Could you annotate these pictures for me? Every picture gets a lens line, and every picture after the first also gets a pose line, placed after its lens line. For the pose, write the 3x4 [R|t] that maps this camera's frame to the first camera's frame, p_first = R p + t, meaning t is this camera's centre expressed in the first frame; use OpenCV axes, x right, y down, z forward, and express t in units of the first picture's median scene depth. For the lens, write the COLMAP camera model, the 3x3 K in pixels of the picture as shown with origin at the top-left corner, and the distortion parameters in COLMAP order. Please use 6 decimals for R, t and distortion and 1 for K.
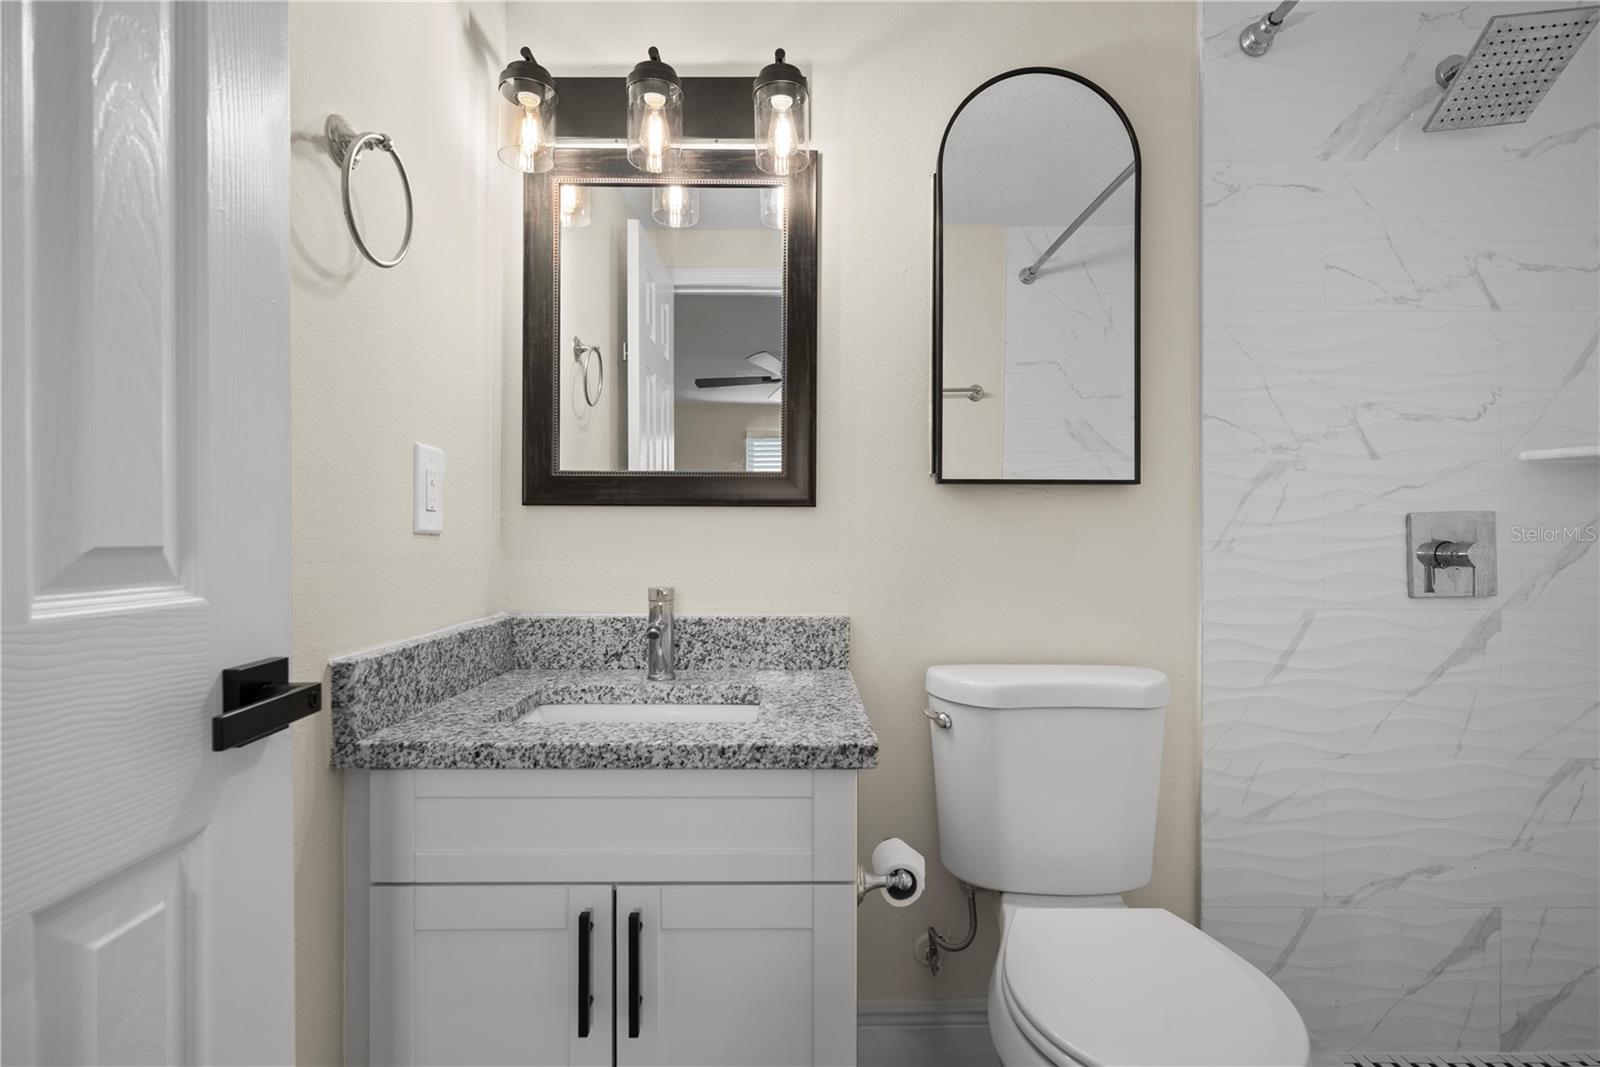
lens RADIAL K [[781.0, 0, 805.3], [0, 781.0, 535.0], [0, 0, 1]] dist [-0.001270, 0.000048]
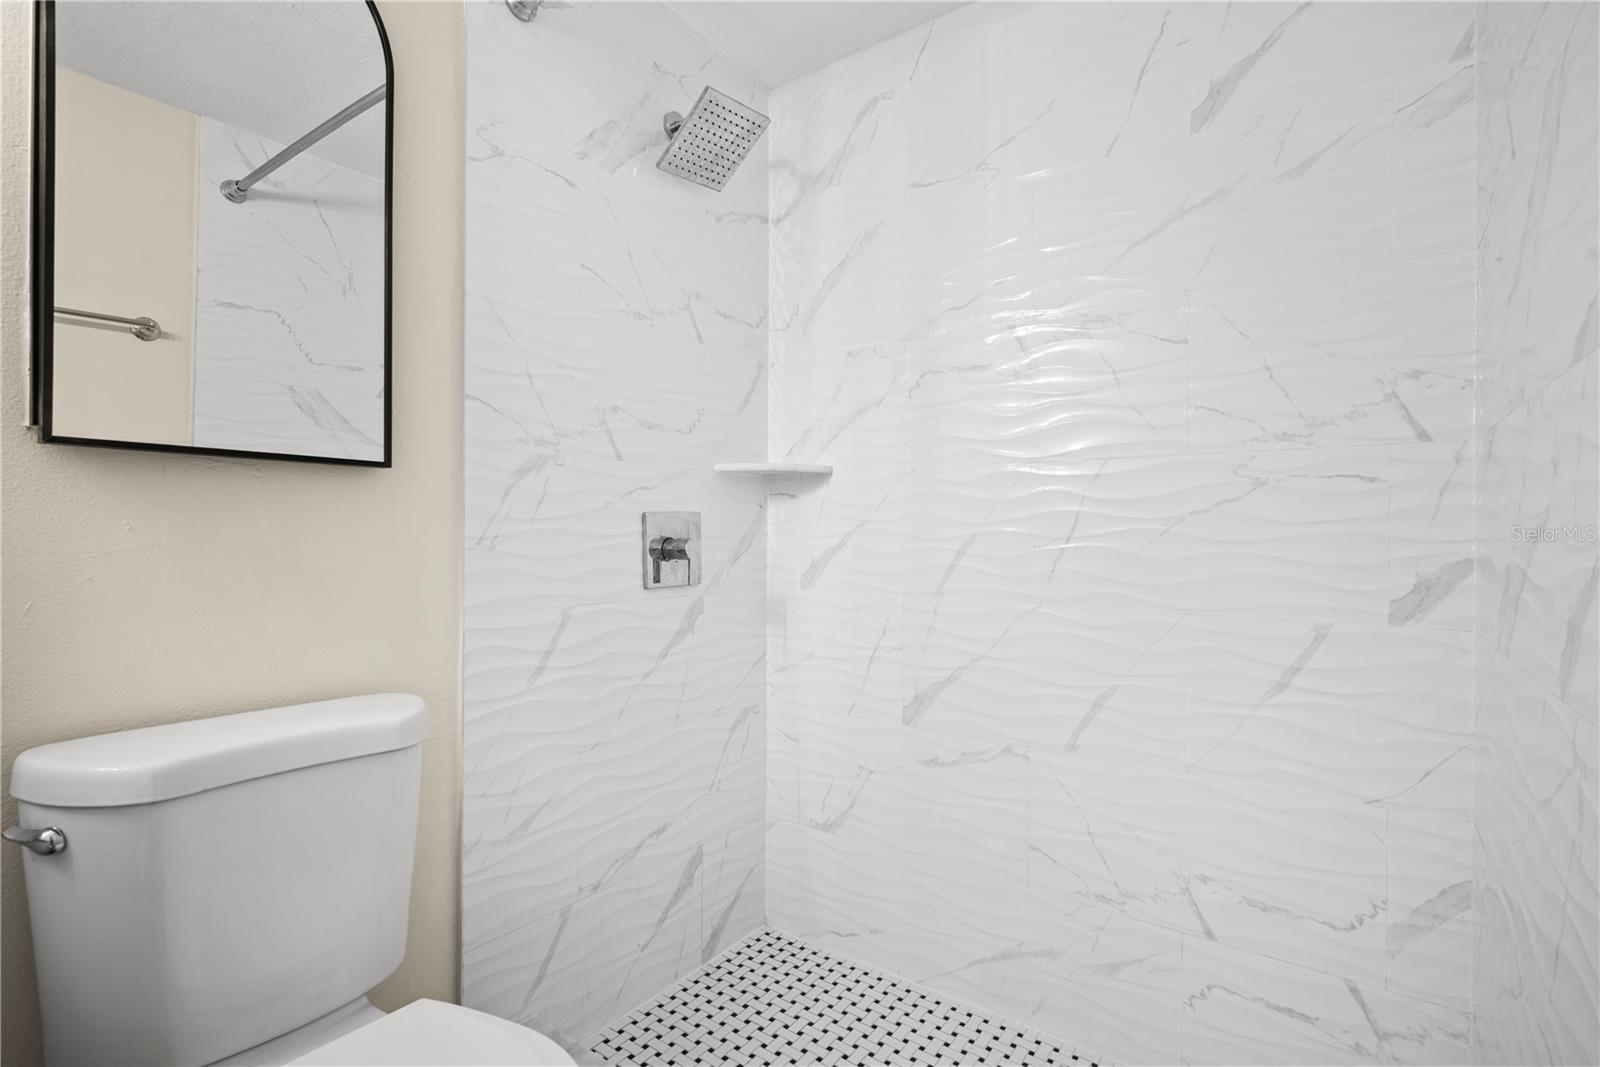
lens RADIAL K [[781.0, 0, 805.3], [0, 781.0, 535.0], [0, 0, 1]] dist [-0.001270, 0.000048]
pose [[0.619109, 0.000841, 0.785305, 0.053577], [-0.004035, 0.999990, 0.002109, 0.001181], [-0.785295, -0.004474, 0.619106, 0.147123]]
